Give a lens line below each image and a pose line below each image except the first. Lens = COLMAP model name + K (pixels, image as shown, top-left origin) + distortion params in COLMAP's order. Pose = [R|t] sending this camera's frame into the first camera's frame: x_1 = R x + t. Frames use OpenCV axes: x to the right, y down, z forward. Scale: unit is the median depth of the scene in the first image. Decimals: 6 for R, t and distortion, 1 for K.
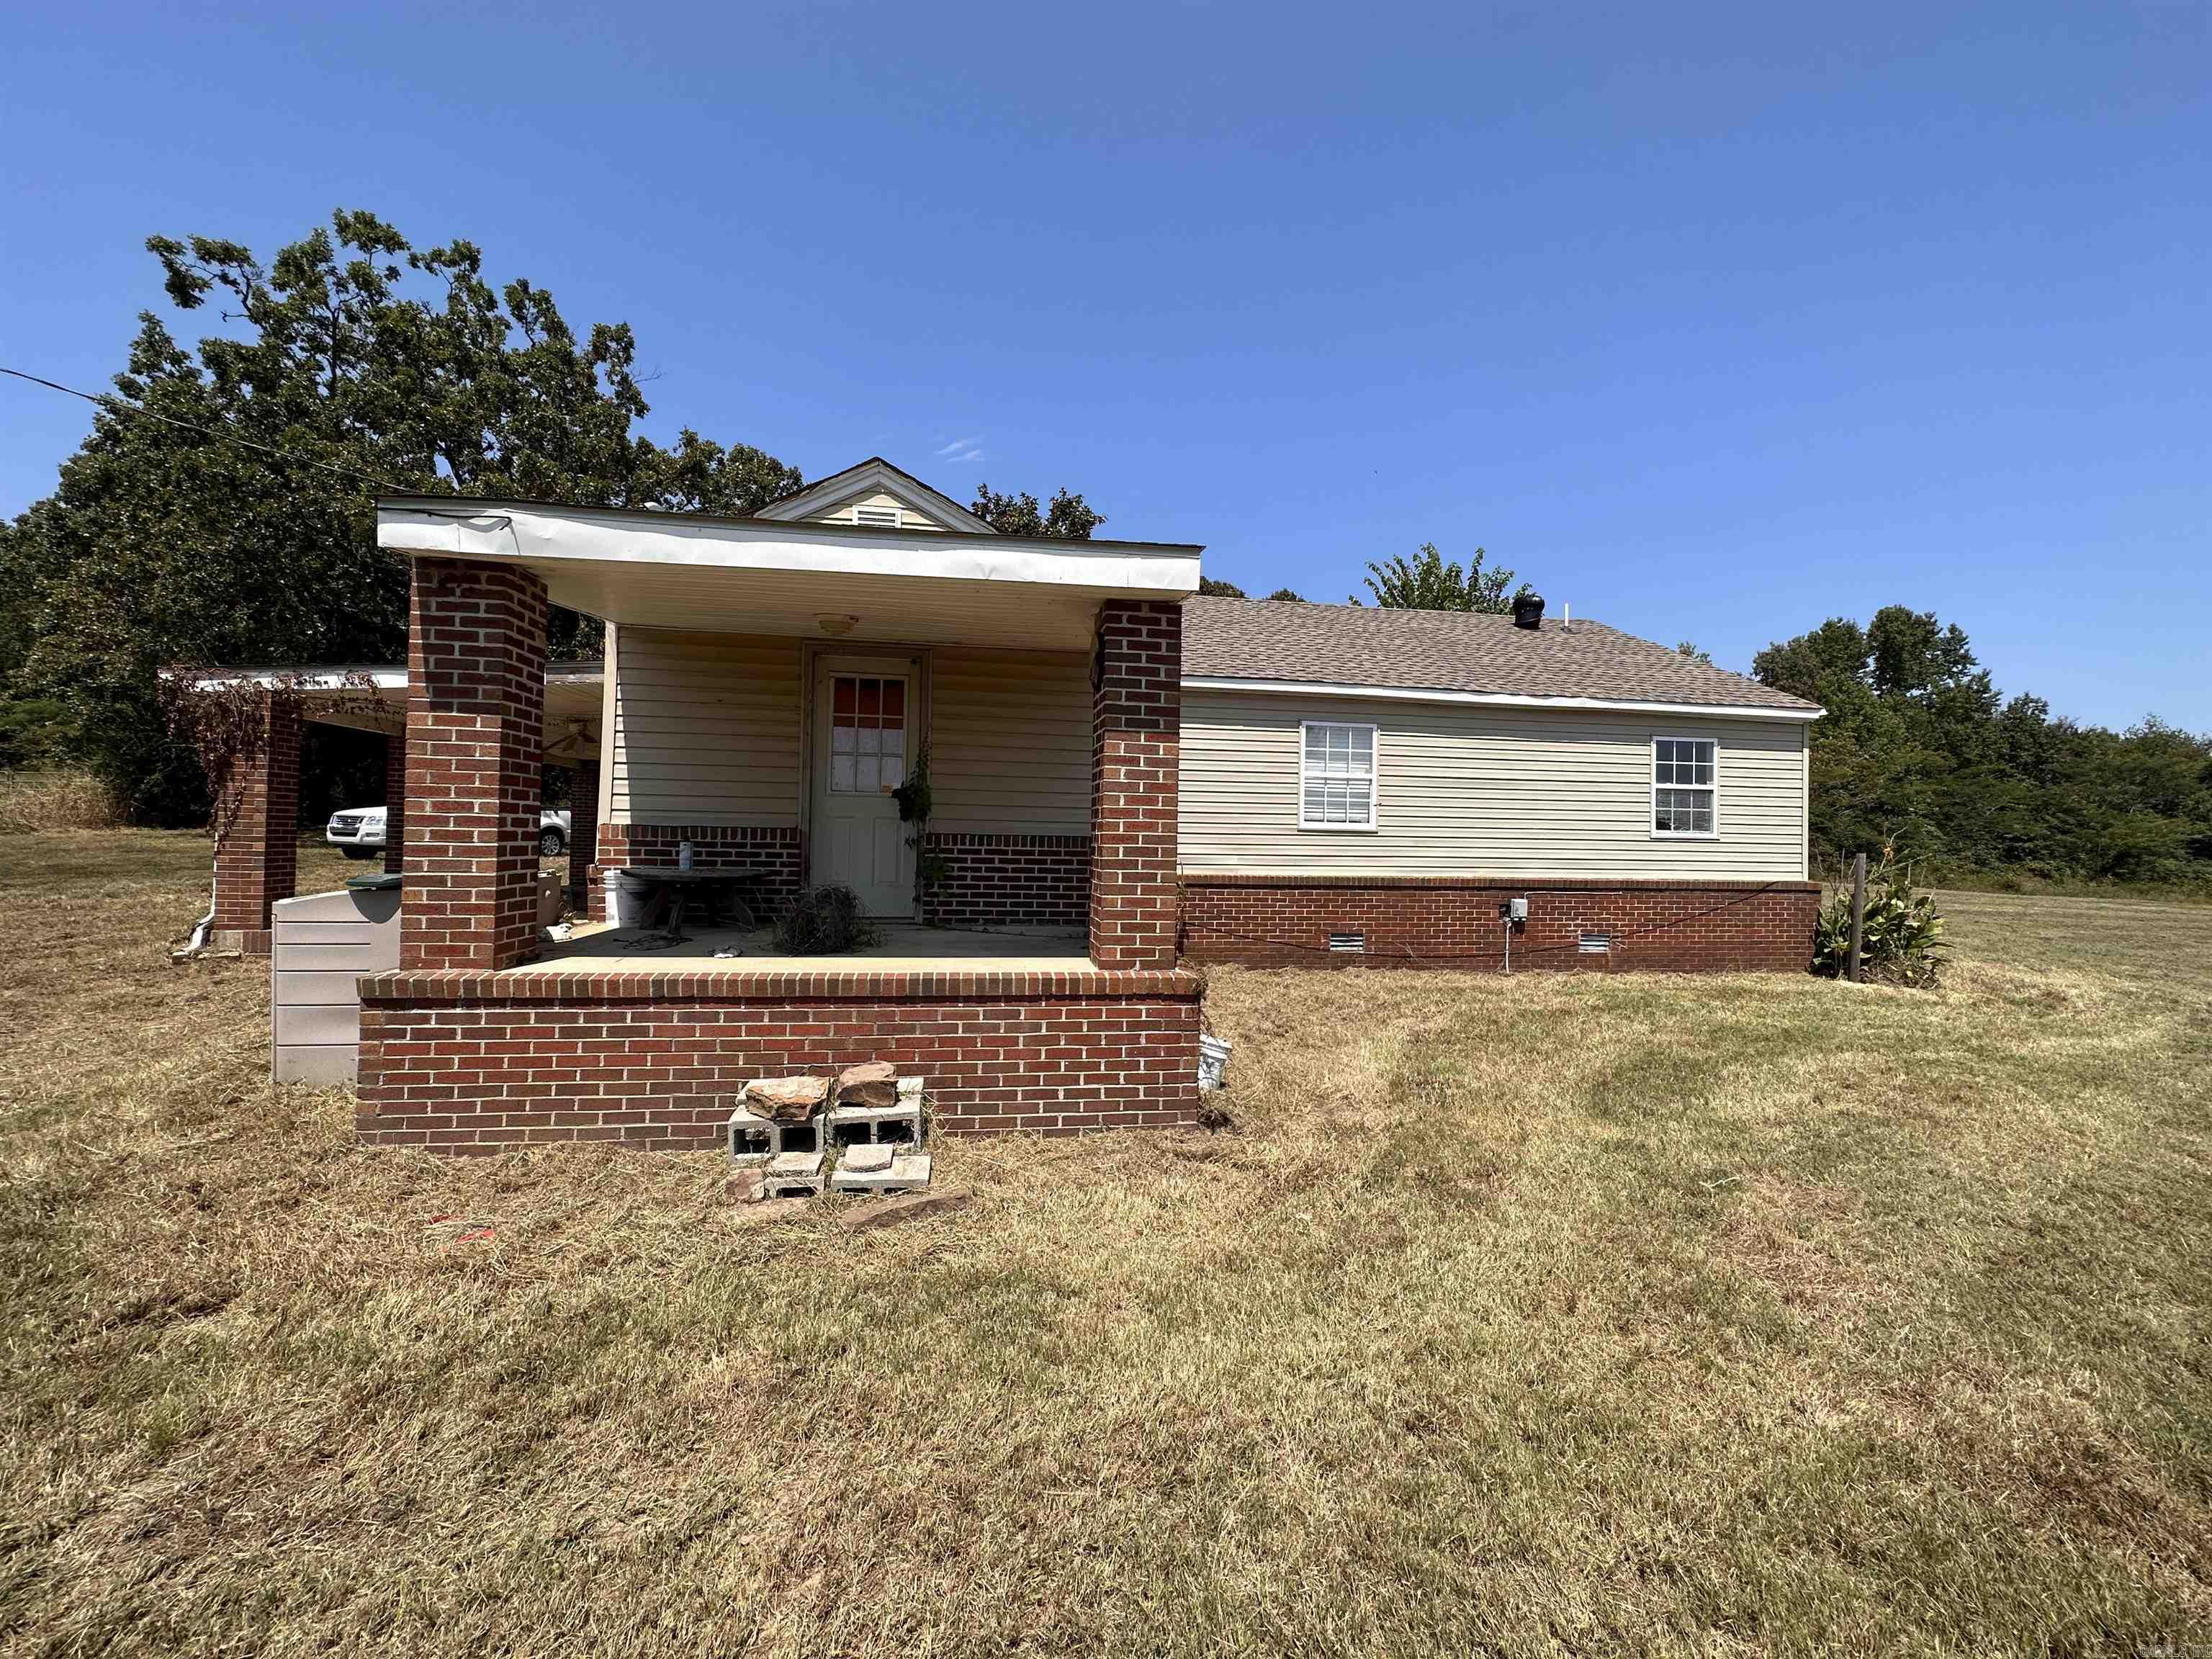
lens RADIAL K [[882.8, 0, 1104.1], [0, 882.8, 827.0], [0, 0, 1]] dist [-0.000387, 0.000909]
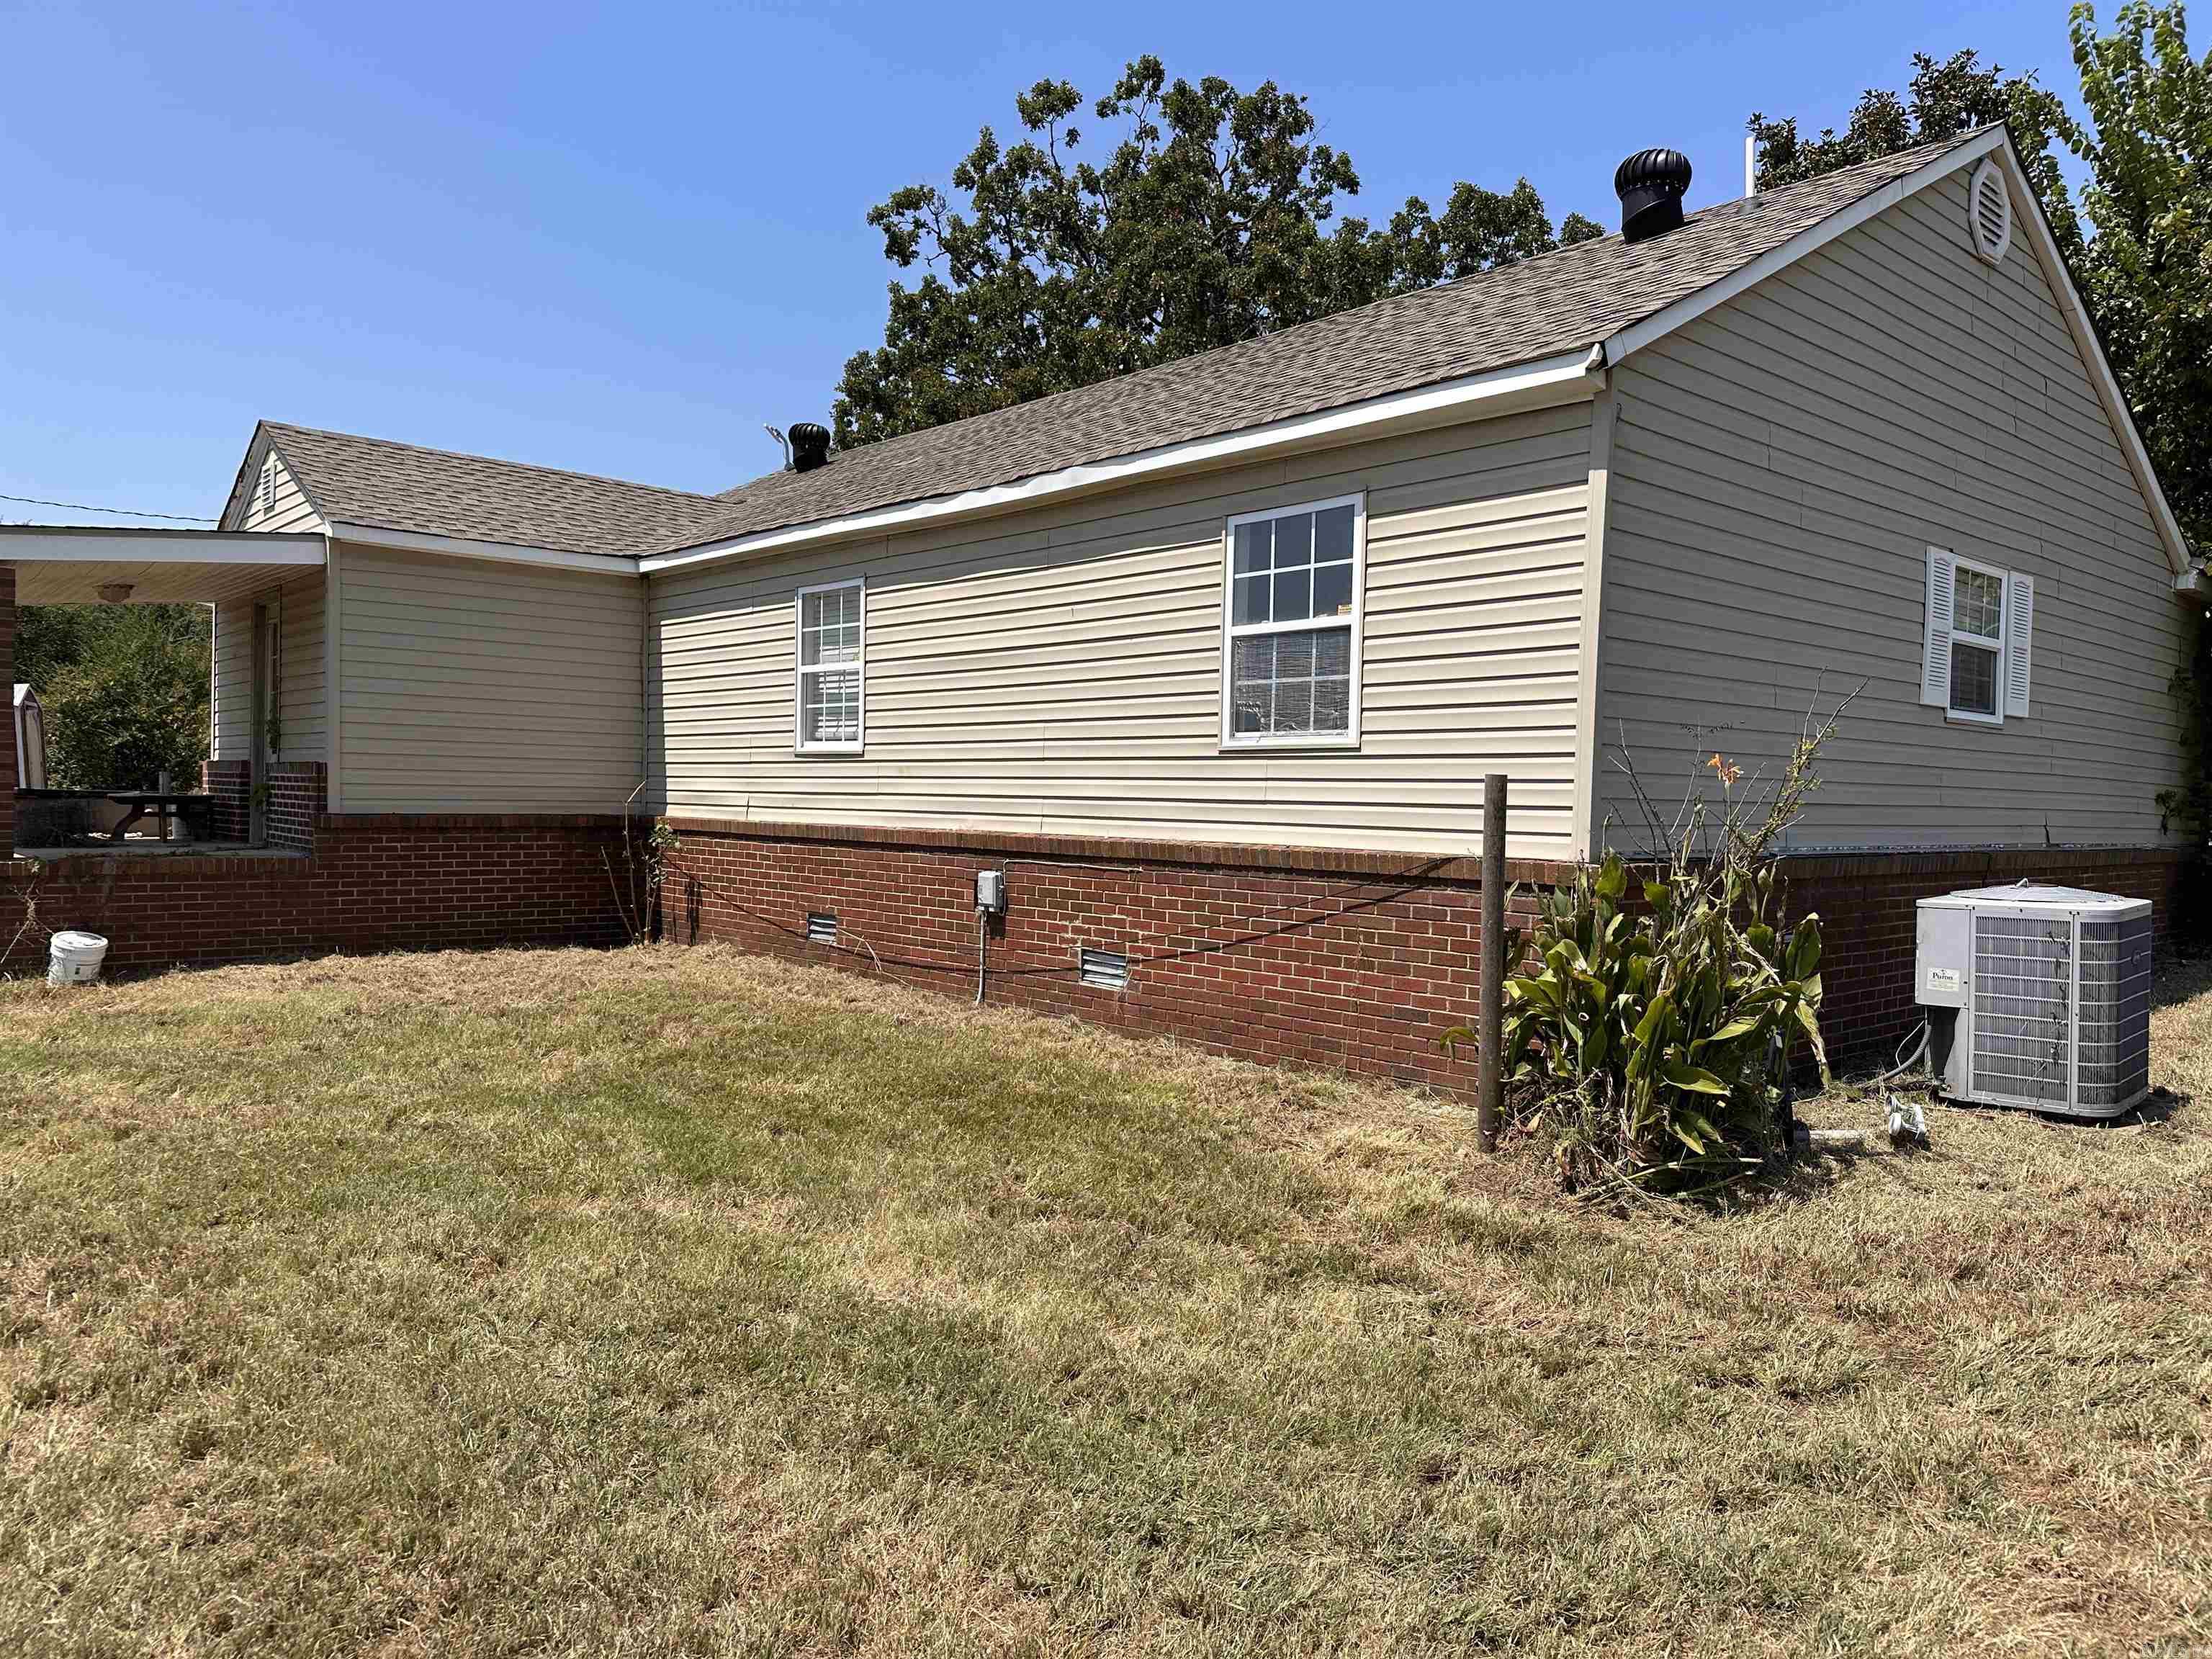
lens RADIAL K [[1538.8, 0, 1103.2], [0, 1538.8, 841.9], [0, 0, 1]] dist [0.078030, -0.131588]
pose [[0.530025, 0.018267, -0.847785, 1.232052], [0.007755, 0.999622, 0.026386, 0.037120], [0.847946, -0.020560, 0.529683, 0.532758]]
